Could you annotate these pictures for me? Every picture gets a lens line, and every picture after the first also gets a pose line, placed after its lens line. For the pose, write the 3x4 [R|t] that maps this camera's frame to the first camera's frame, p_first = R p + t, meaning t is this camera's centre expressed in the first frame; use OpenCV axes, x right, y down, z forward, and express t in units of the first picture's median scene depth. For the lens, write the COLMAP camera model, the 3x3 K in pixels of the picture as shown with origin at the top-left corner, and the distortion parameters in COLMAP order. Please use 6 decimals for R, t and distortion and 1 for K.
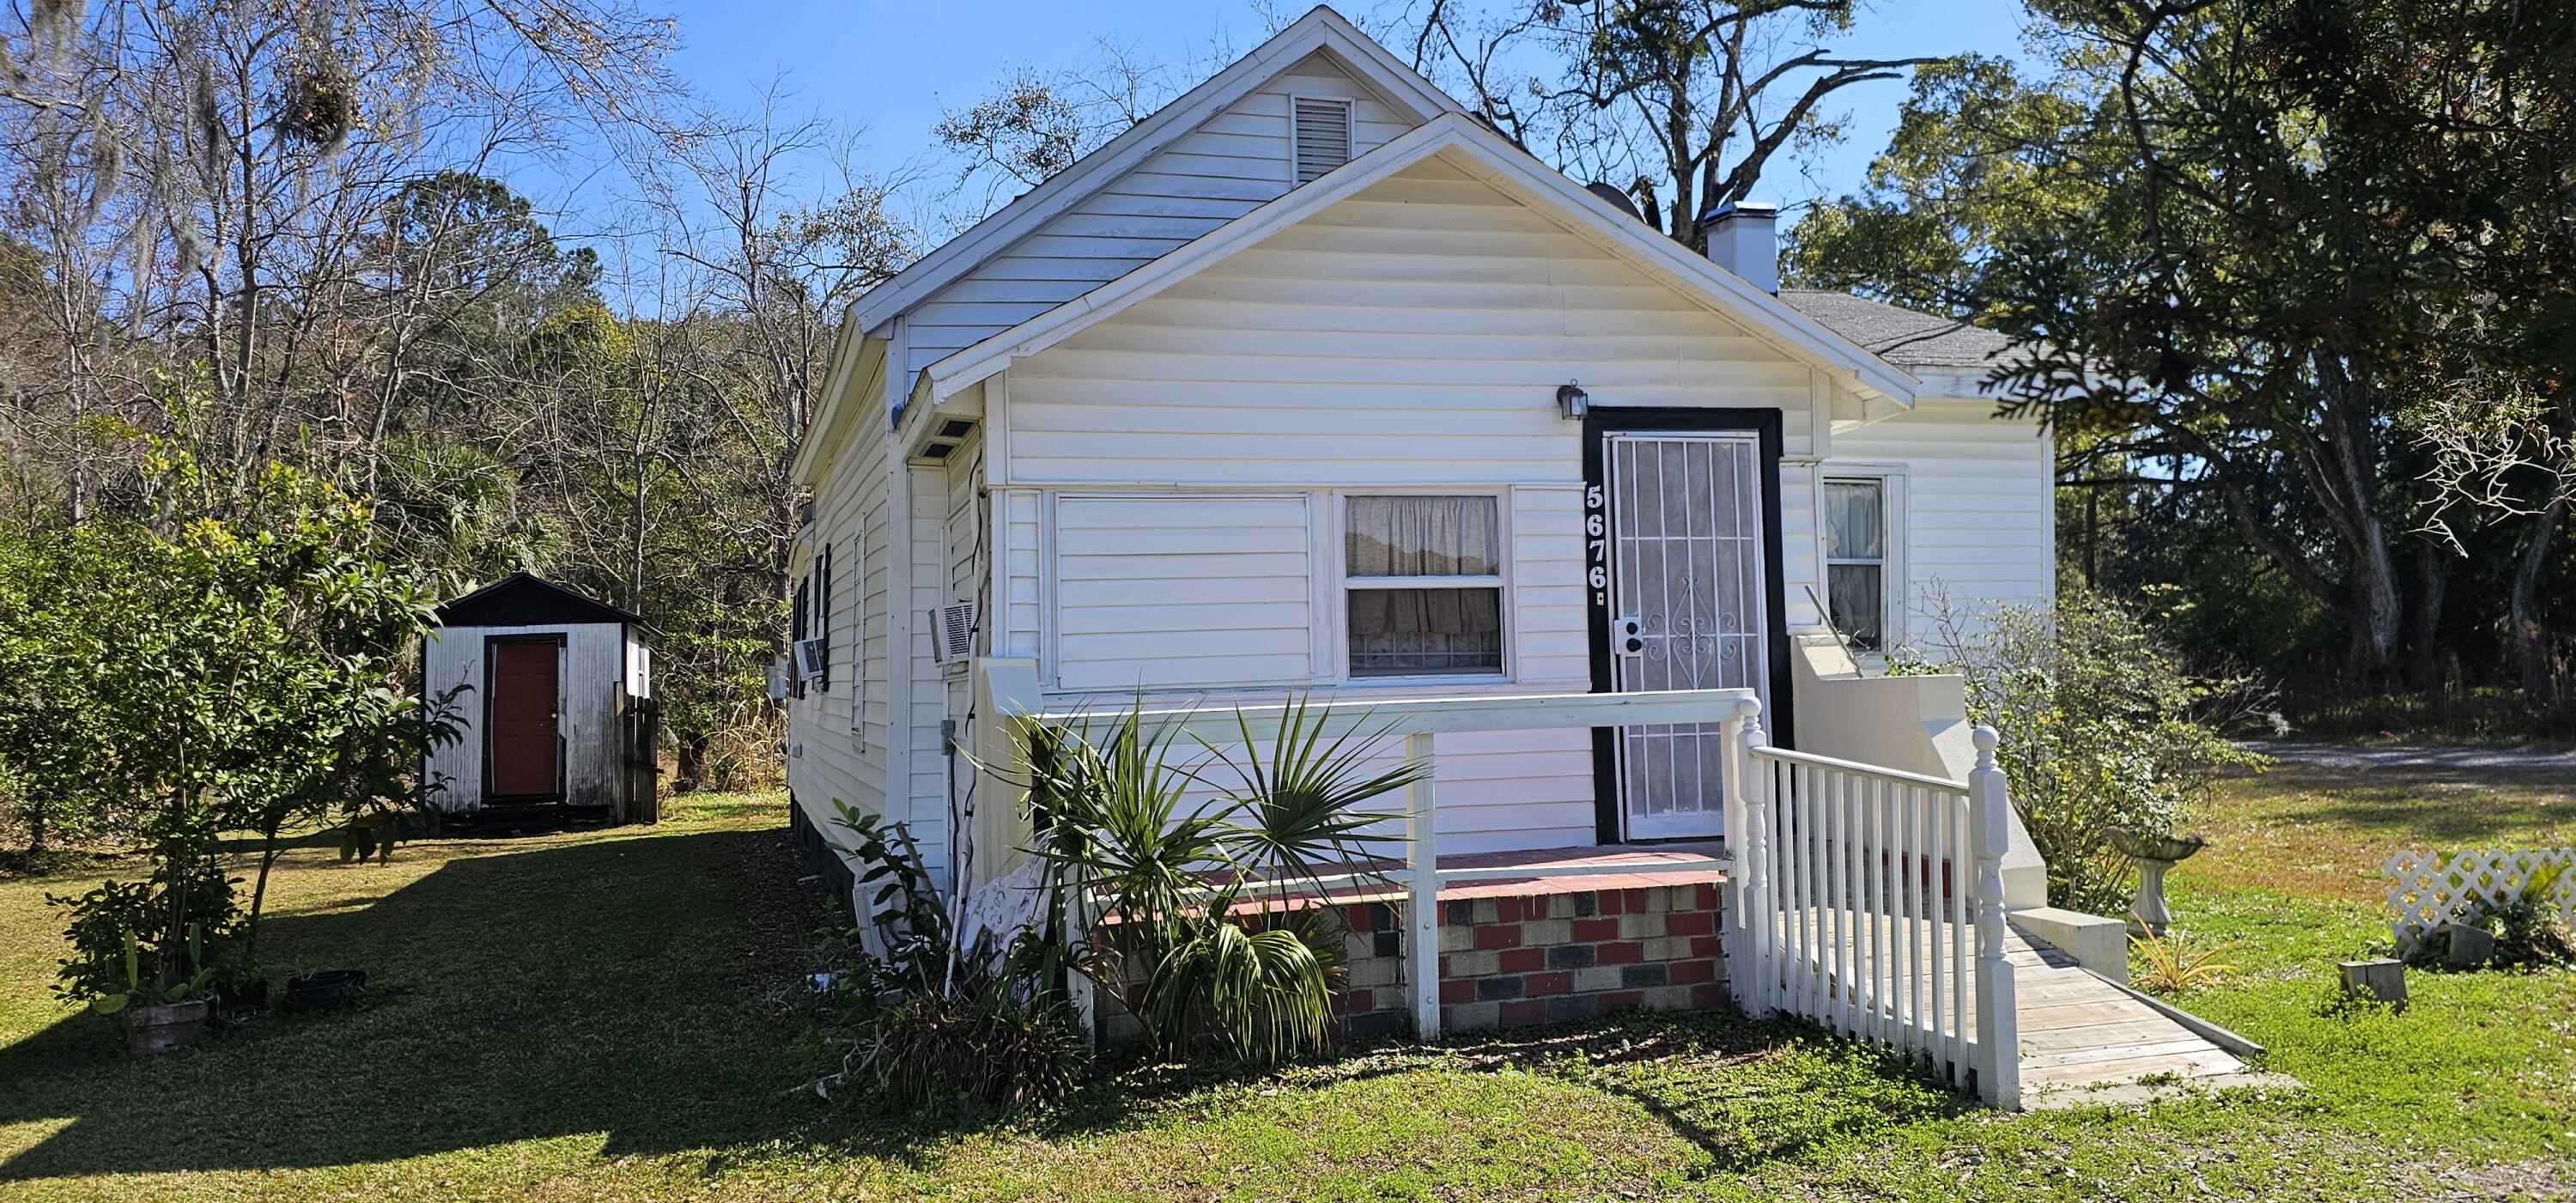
lens RADIAL K [[1950.2, 0, 1288.0], [0, 1950.2, 601.5], [0, 0, 1]] dist [0.062337, -0.002407]
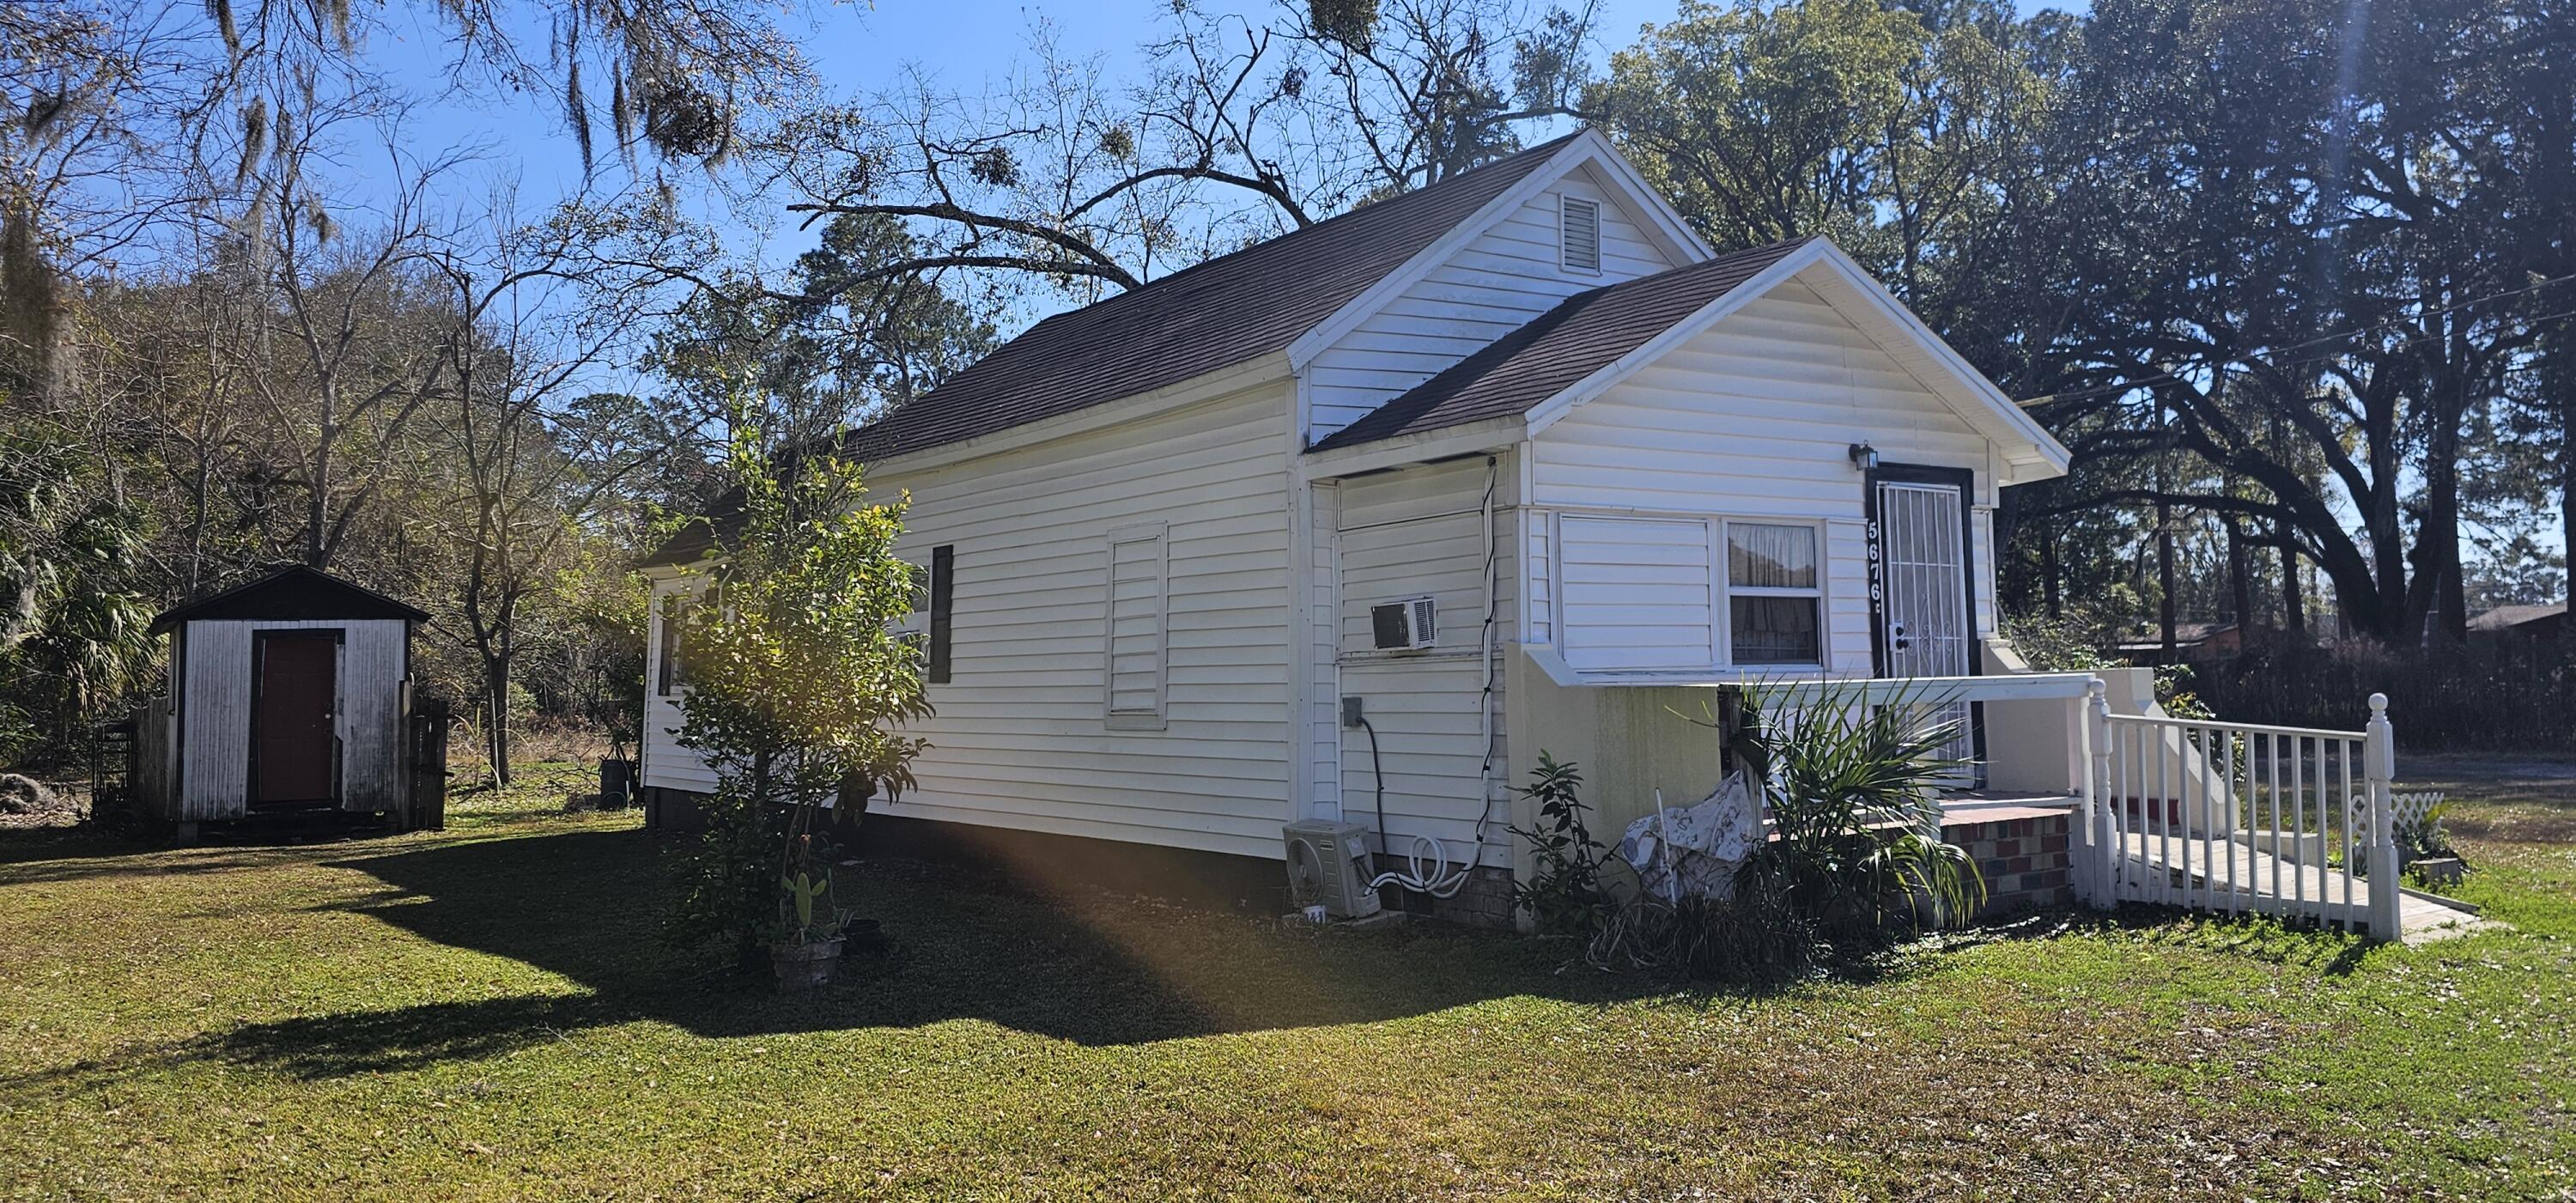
lens RADIAL K [[1950.2, 0, 1288.0], [0, 1950.2, 601.5], [0, 0, 1]] dist [0.062337, -0.002407]
pose [[0.945145, 0.024735, 0.325714, -0.642675], [-0.020527, 0.999656, -0.016349, 0.023651], [-0.326006, 0.008767, 0.945327, -0.115989]]
